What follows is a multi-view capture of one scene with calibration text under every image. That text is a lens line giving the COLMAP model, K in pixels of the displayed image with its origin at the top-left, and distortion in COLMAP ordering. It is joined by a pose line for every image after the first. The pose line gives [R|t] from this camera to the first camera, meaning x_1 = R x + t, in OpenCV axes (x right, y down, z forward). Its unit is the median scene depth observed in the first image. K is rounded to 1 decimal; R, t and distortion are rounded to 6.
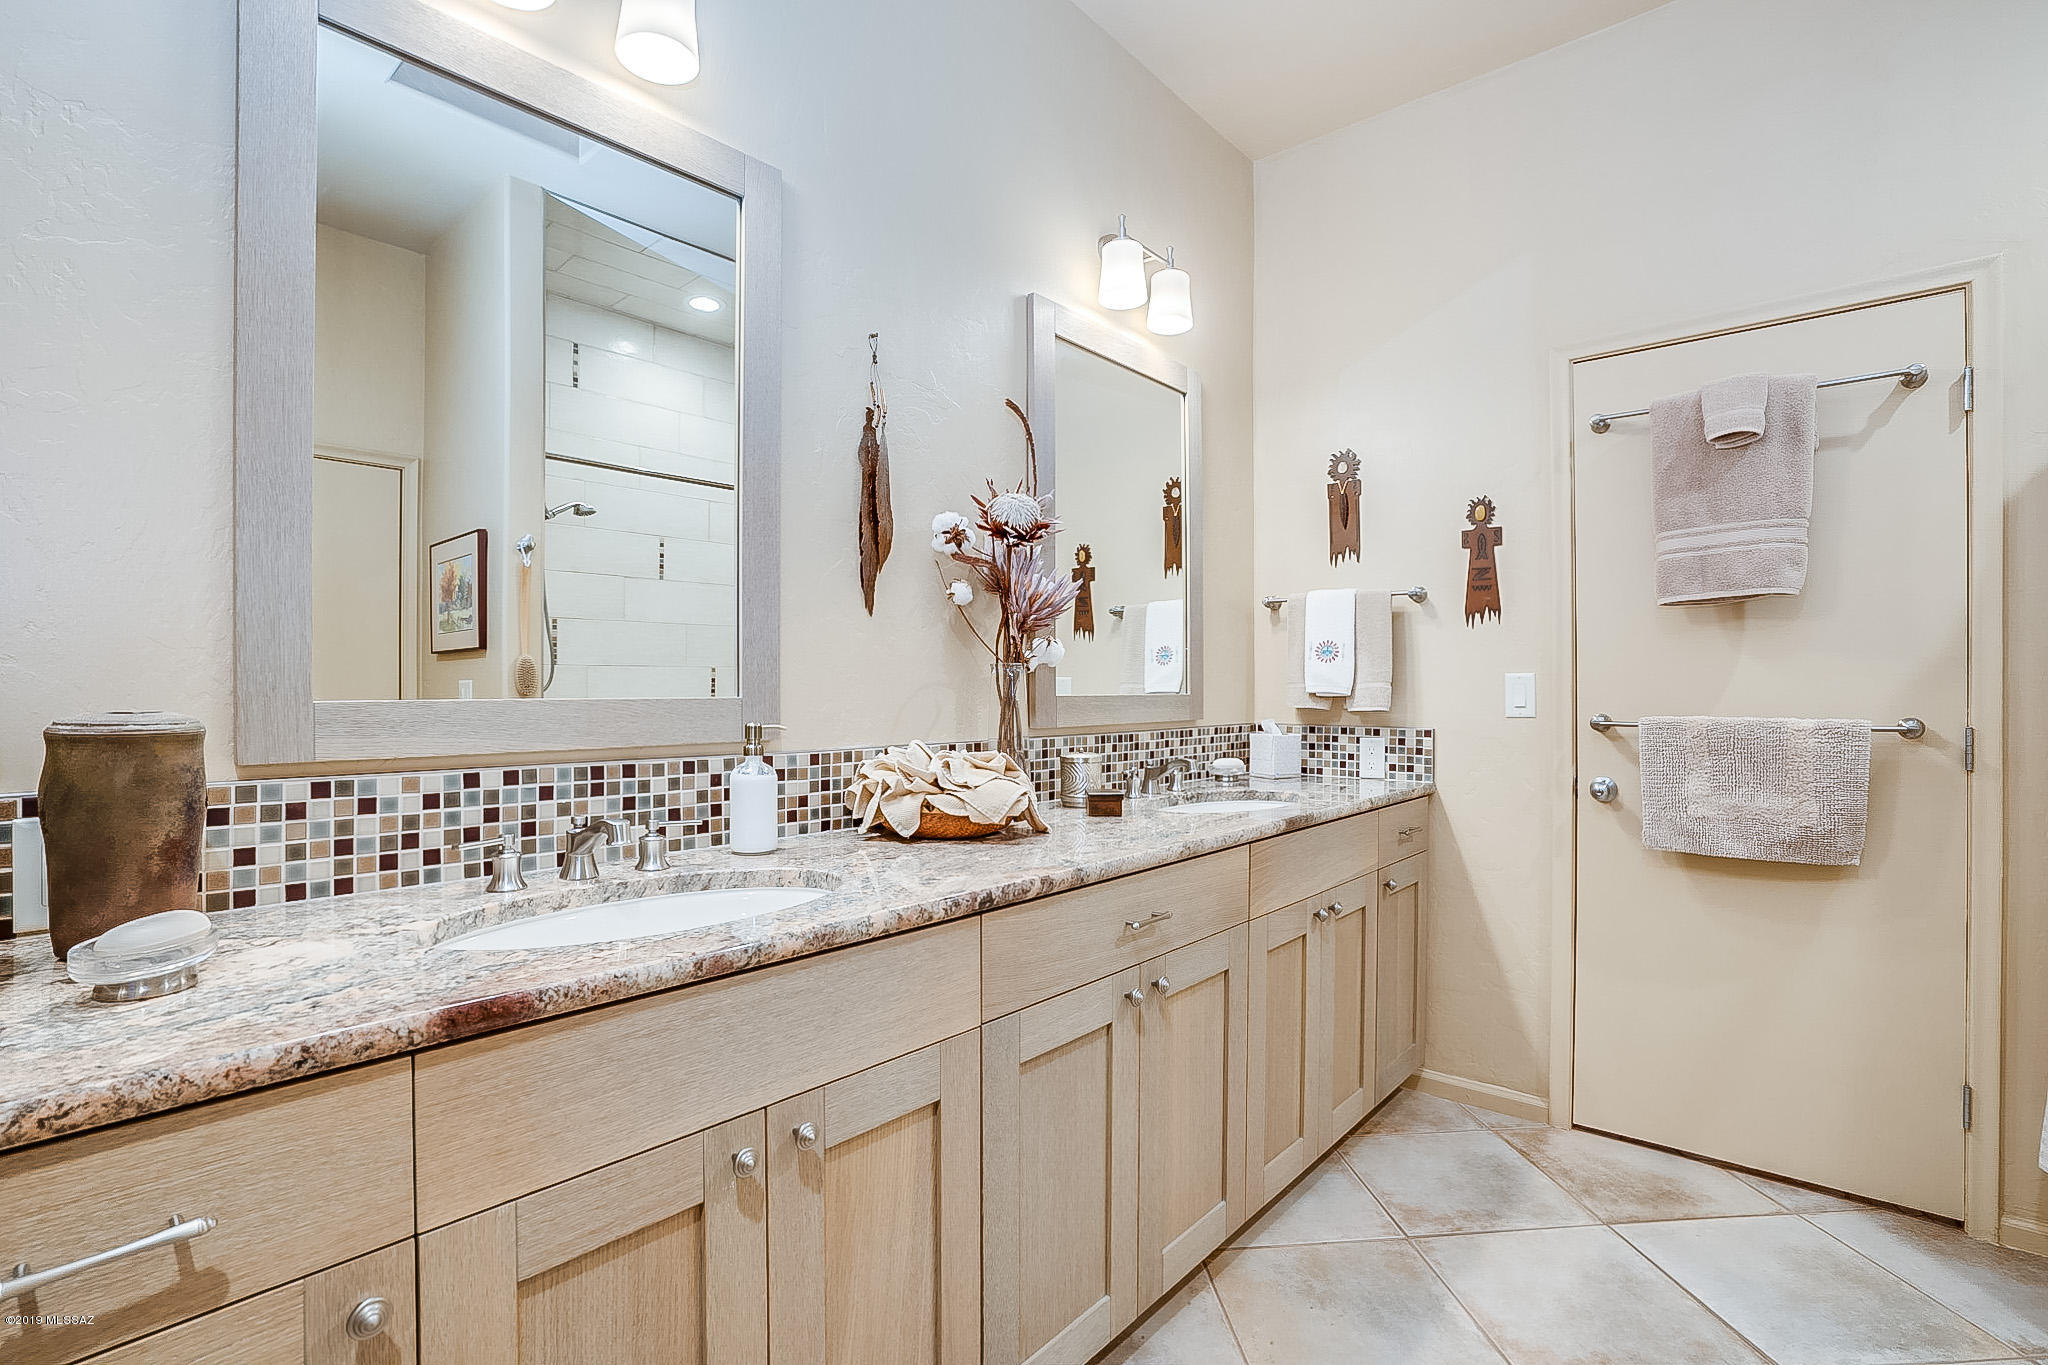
lens RADIAL K [[956.9, 0, 1036.8], [0, 956.9, 693.9], [0, 0, 1]] dist [-0.054374, 0.020863]
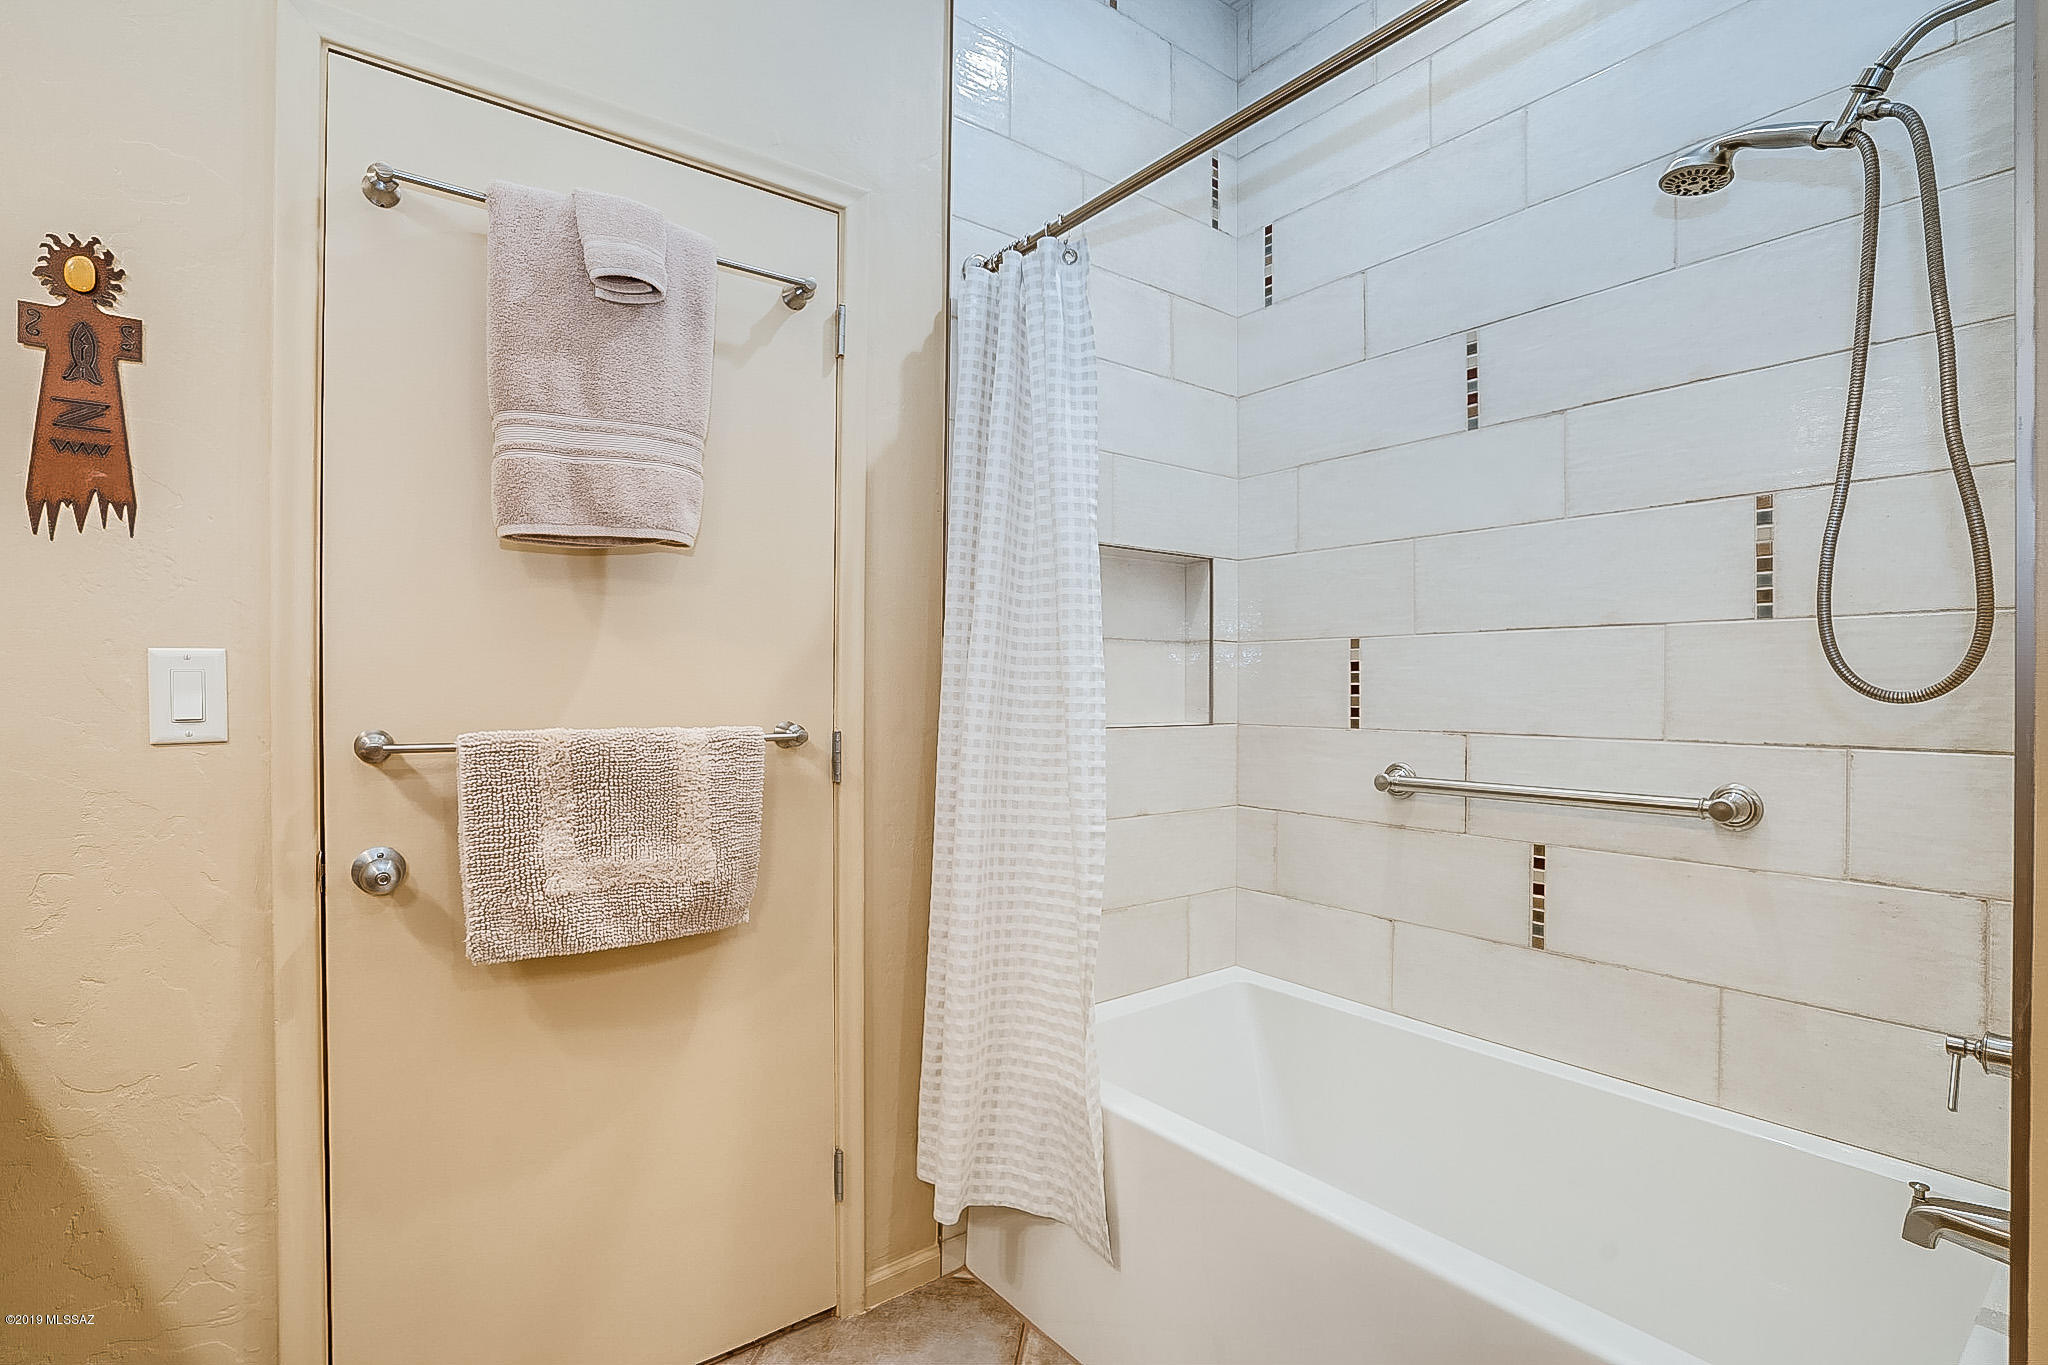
lens RADIAL K [[956.9, 0, 1036.8], [0, 956.9, 693.9], [0, 0, 1]] dist [-0.054374, 0.020863]
pose [[0.208555, -0.005534, 0.977995, 0.170123], [-0.001783, 0.999980, 0.006039, -0.003288], [-0.978009, -0.003003, 0.208541, 0.559565]]
